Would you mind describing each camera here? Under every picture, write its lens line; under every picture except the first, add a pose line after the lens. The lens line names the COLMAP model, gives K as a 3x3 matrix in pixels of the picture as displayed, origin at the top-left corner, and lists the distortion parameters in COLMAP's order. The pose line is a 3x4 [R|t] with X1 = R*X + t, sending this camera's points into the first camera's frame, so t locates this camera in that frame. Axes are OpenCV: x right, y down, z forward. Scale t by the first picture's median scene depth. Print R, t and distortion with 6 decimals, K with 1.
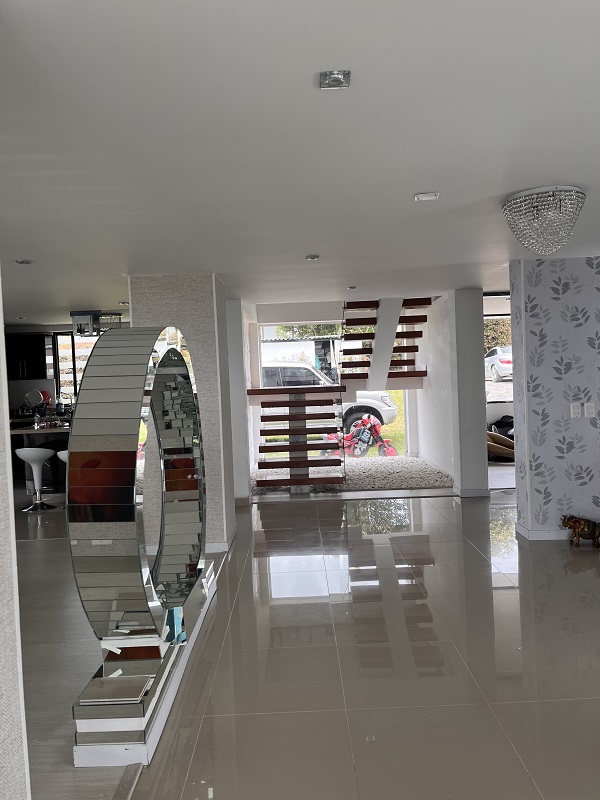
lens RADIAL K [[609.9, 0, 300.8], [0, 609.9, 398.3], [0, 0, 1]] dist [0.031586, -0.006242]
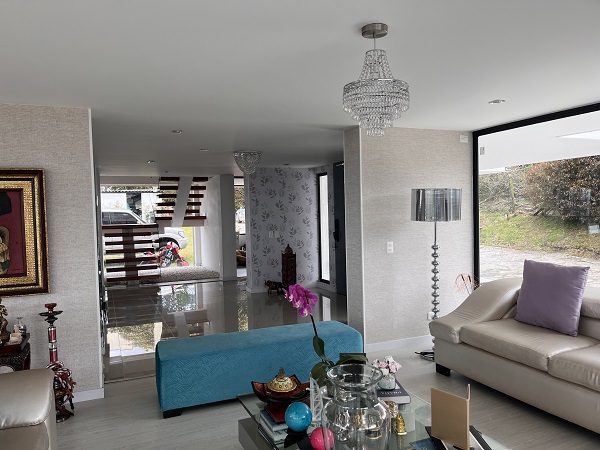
lens RADIAL K [[457.4, 0, 301.5], [0, 457.4, 227.5], [0, 0, 1]] dist [0.031586, -0.006242]
pose [[0.918966, 0.005565, 0.394298, -0.070678], [0.002519, 0.999797, -0.019981, 0.016844], [-0.394329, 0.019355, 0.918765, -0.368923]]
